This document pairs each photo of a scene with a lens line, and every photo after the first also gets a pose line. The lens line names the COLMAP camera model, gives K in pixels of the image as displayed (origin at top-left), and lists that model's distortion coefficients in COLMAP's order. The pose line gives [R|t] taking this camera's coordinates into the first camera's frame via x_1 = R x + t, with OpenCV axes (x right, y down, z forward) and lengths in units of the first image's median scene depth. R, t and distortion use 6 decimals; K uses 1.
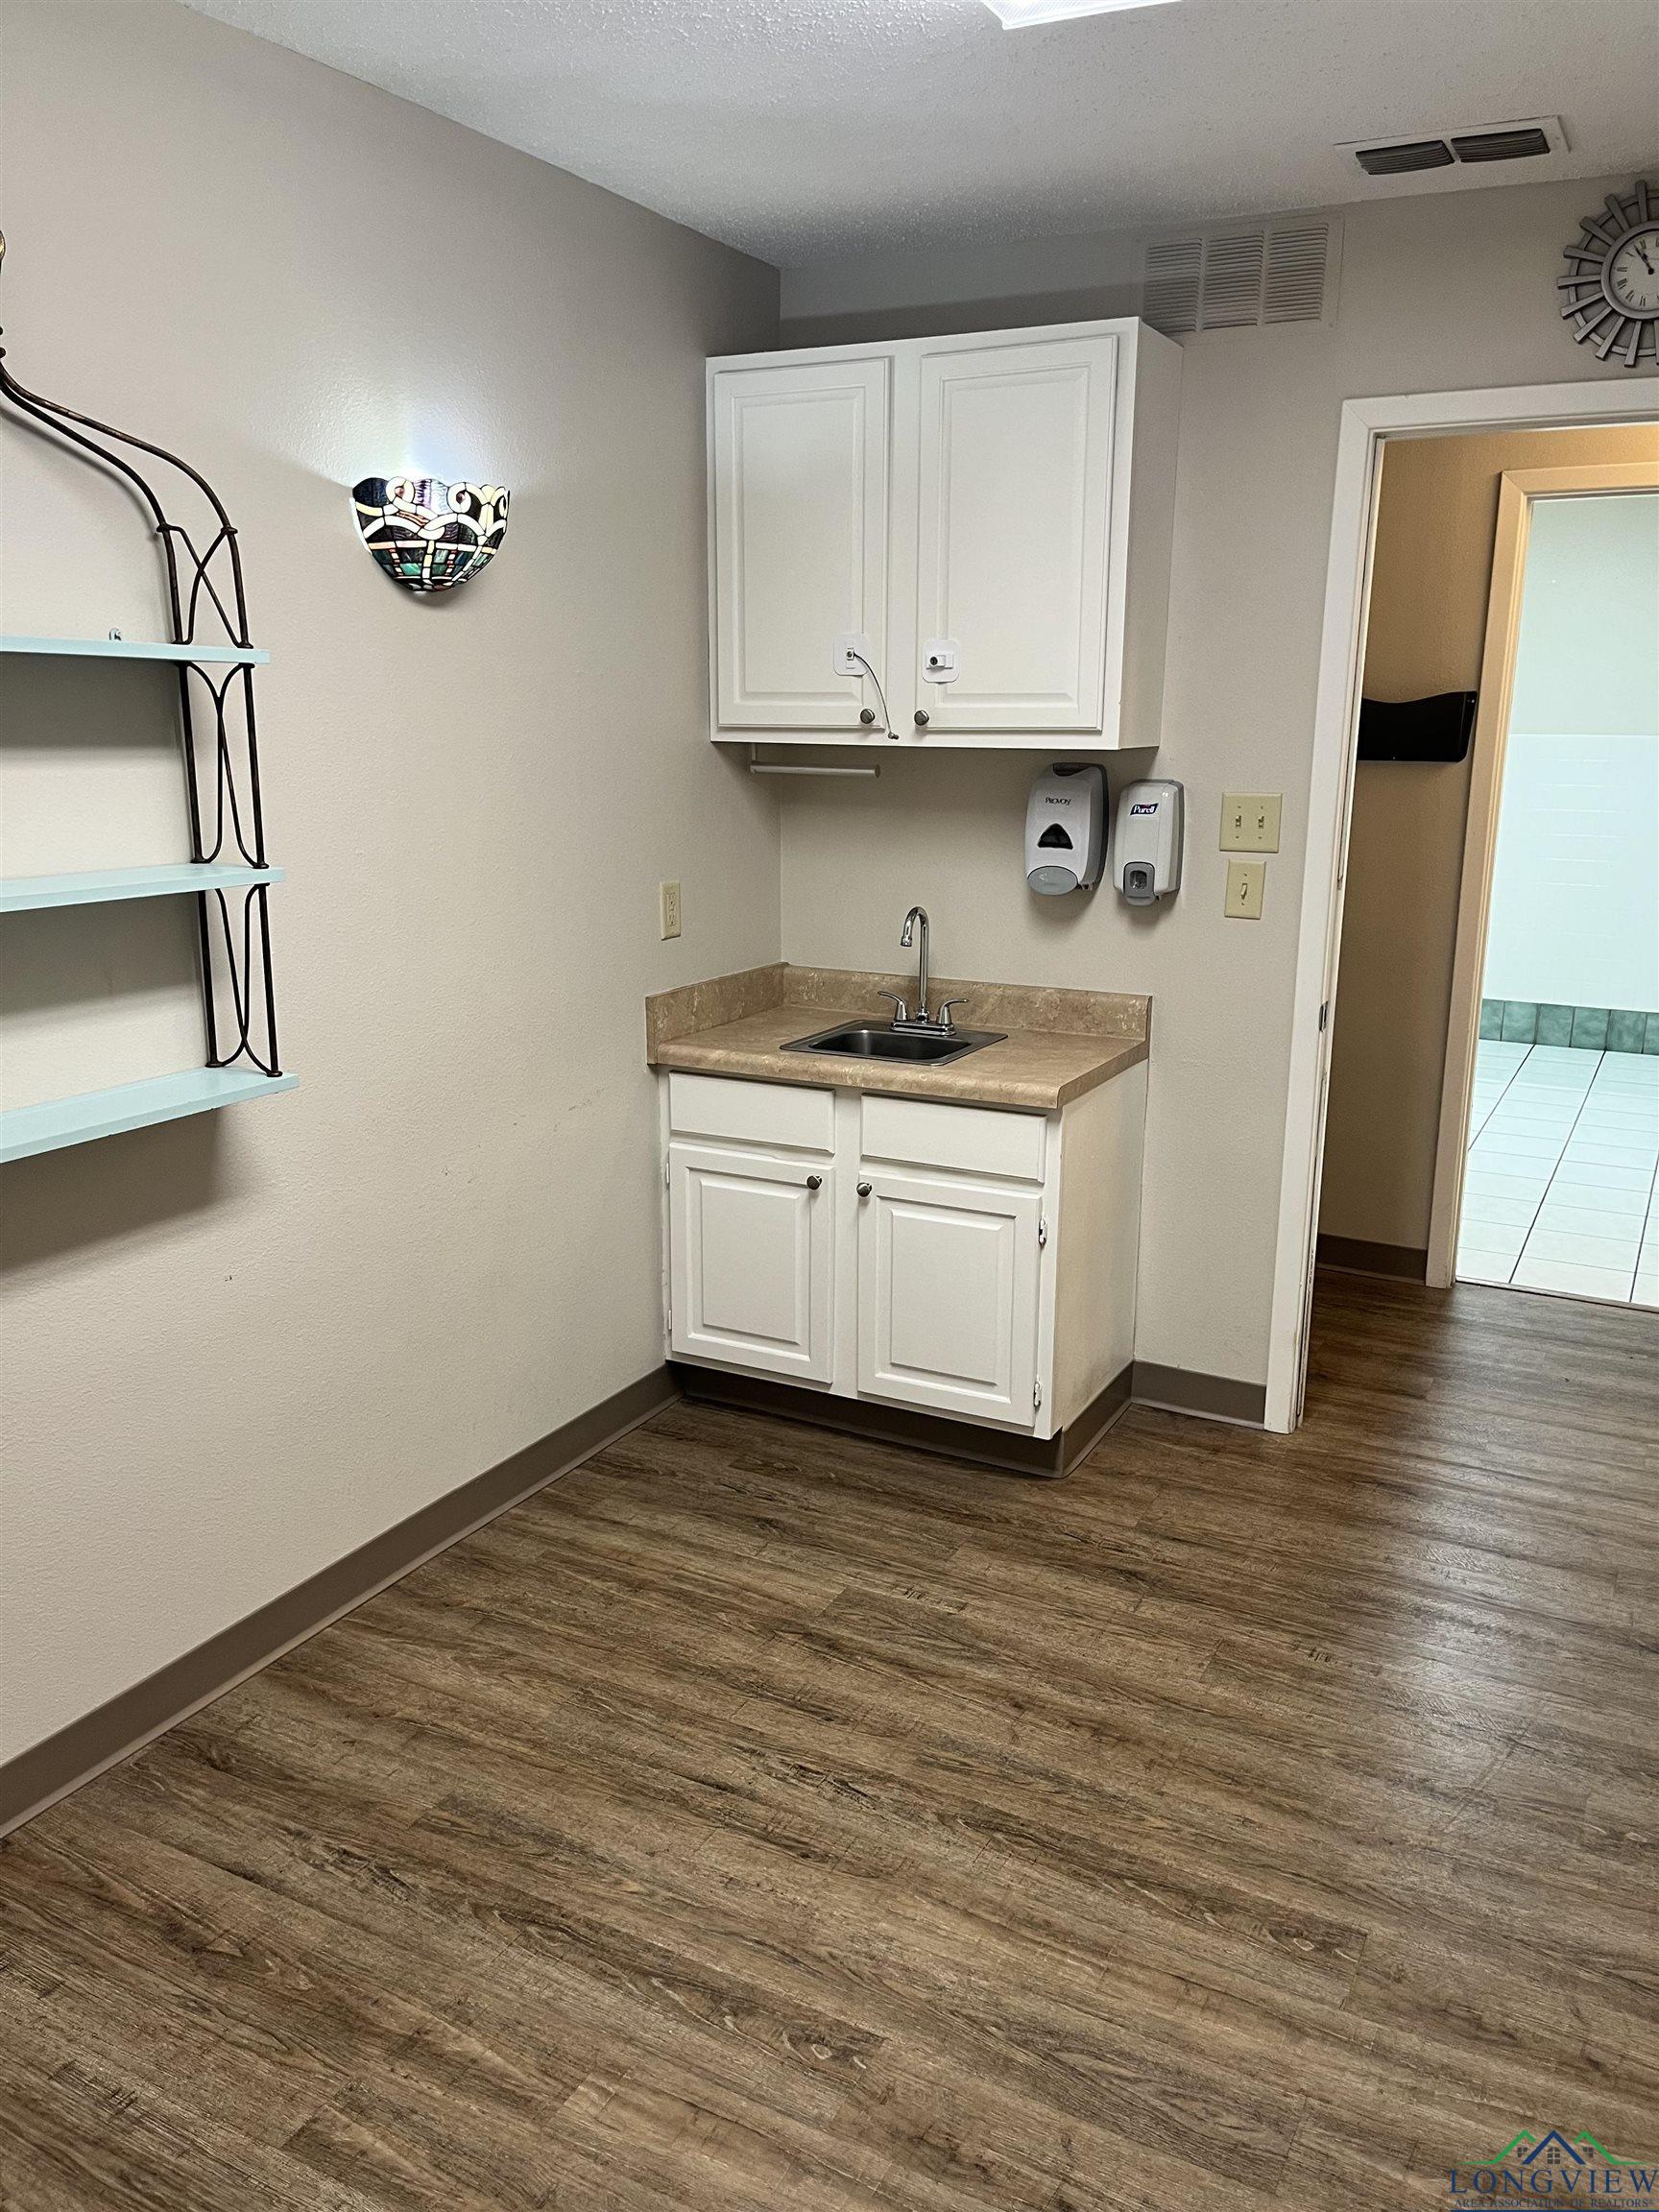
lens RADIAL K [[1671.9, 0, 837.3], [0, 1671.9, 1108.4], [0, 0, 1]] dist [0.054105, -0.077362]
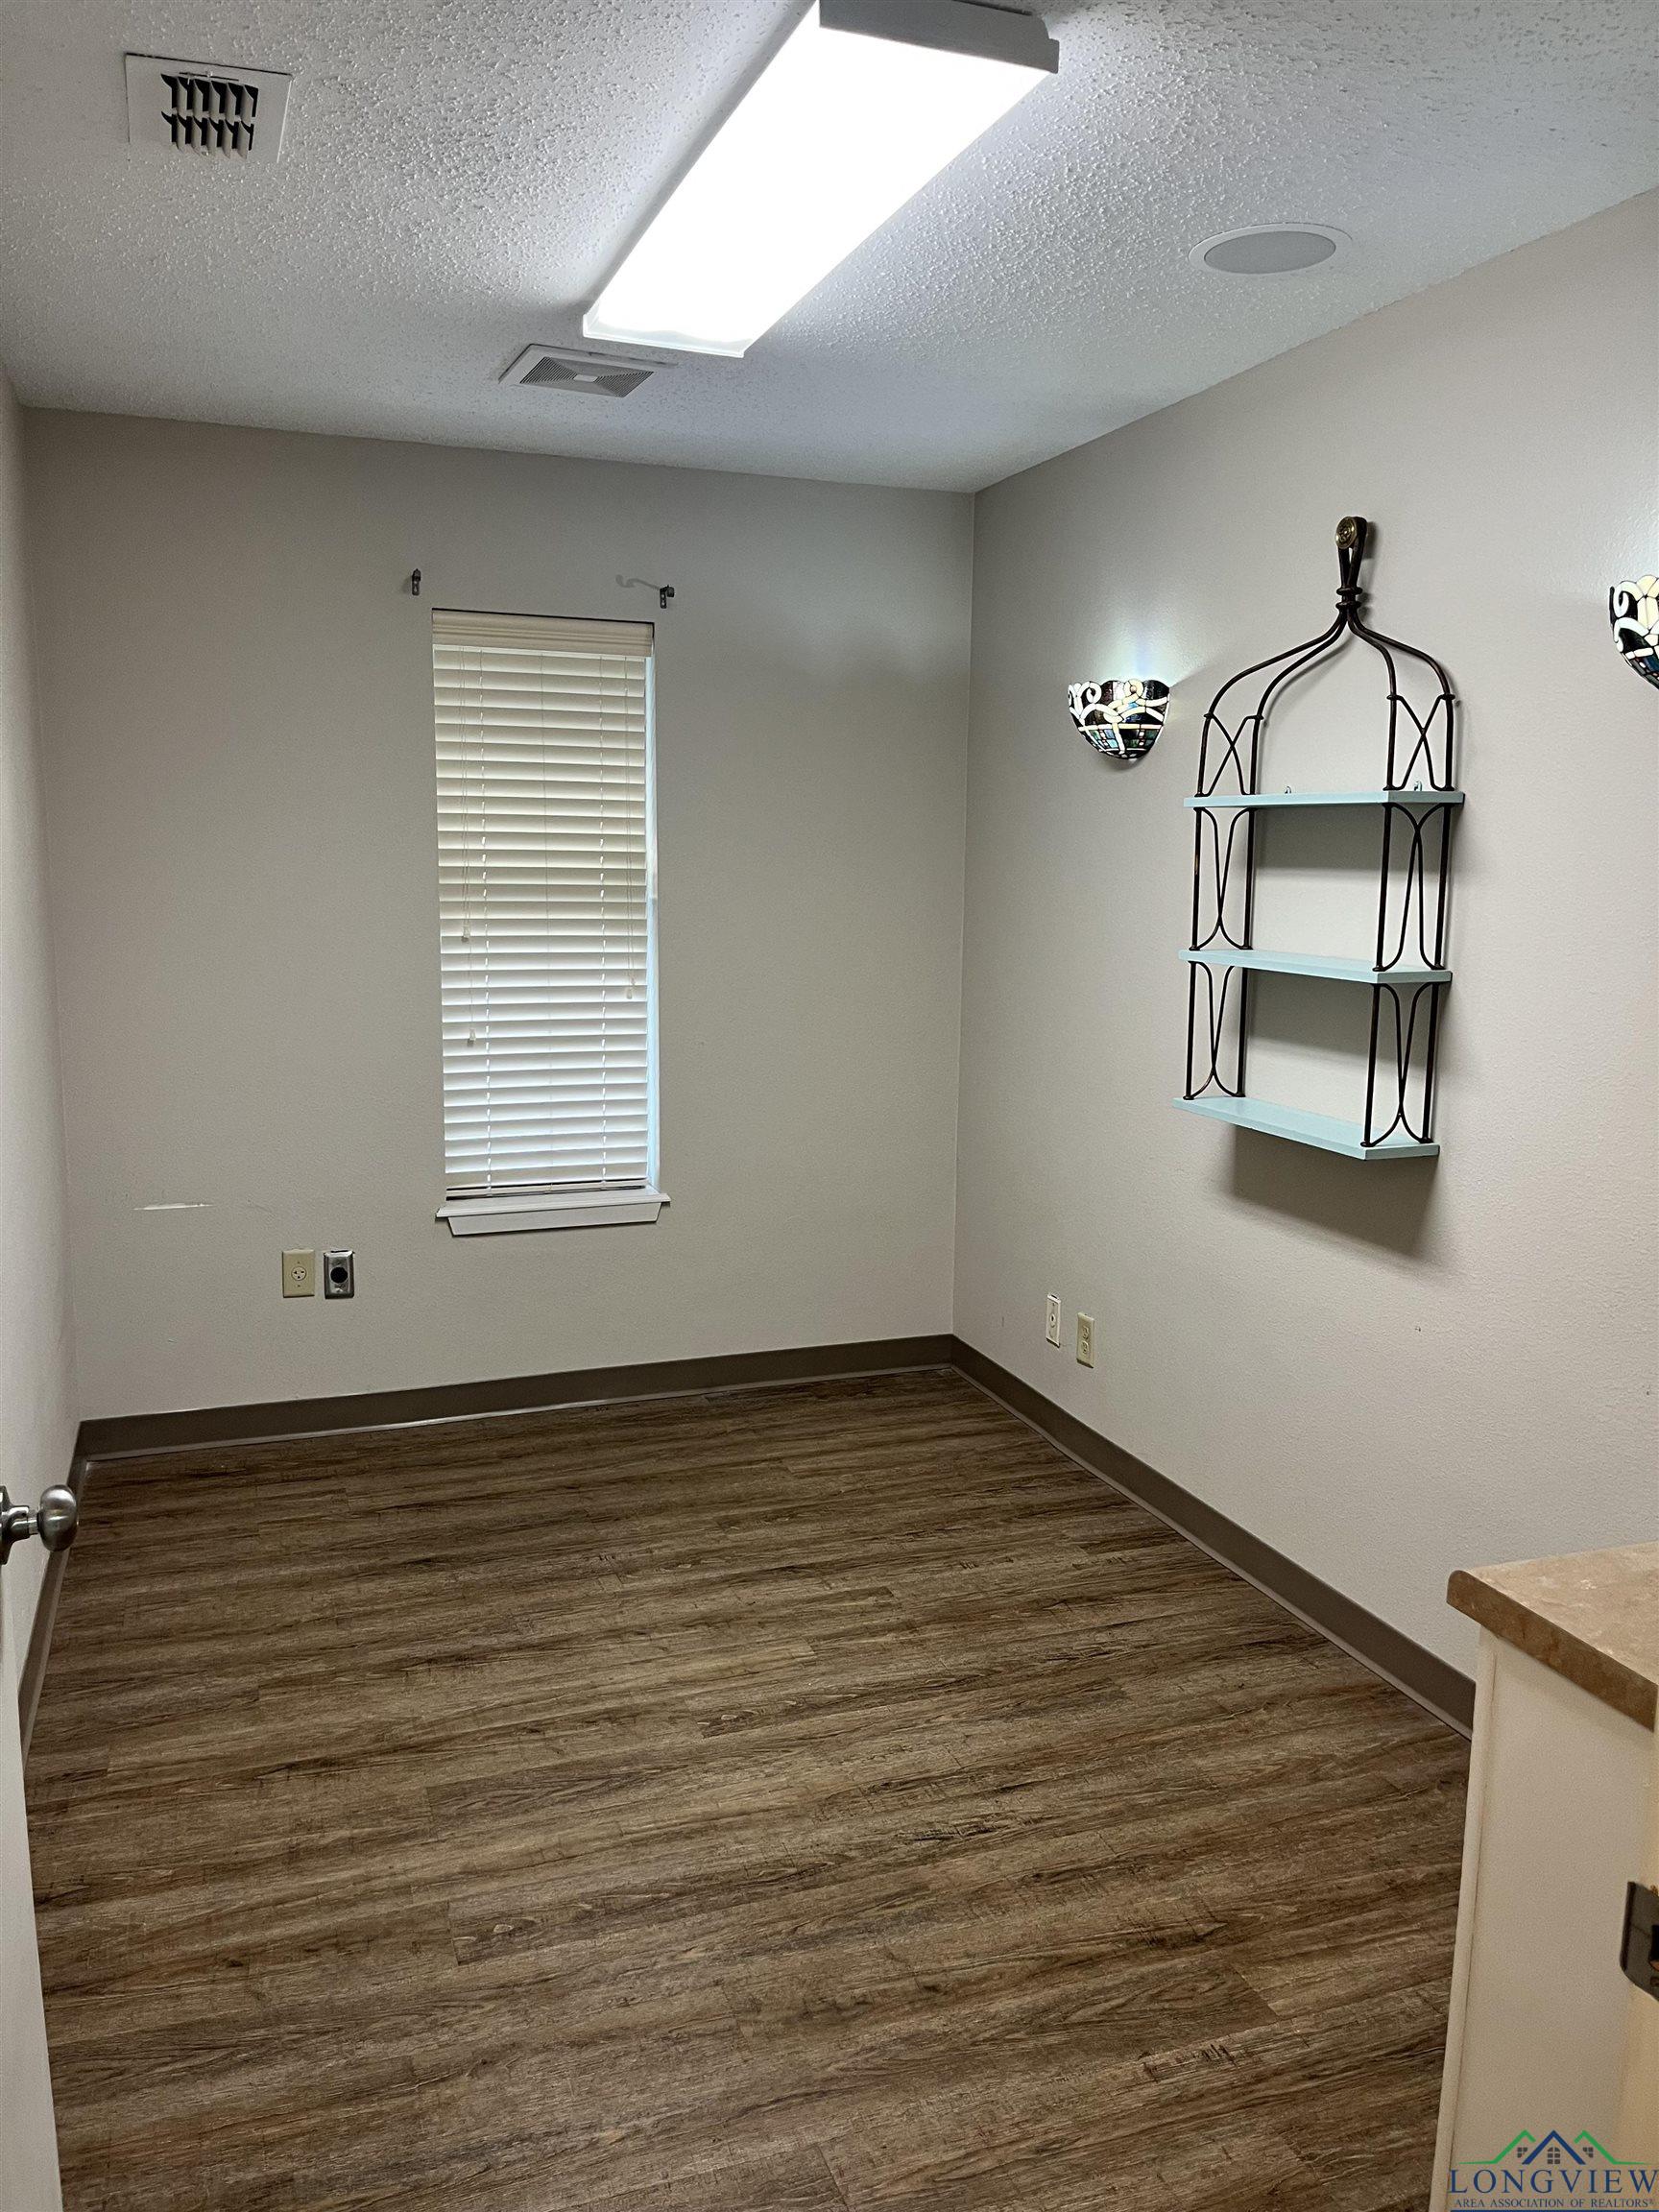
lens RADIAL K [[1671.9, 0, 845.9], [0, 1671.9, 1100.1], [0, 0, 1]] dist [0.054105, -0.077362]
pose [[-0.668880, 0.088598, -0.738072, 0.856358], [-0.192565, 0.938330, 0.287150, -0.350748], [0.717996, 0.334195, -0.610569, 1.593008]]
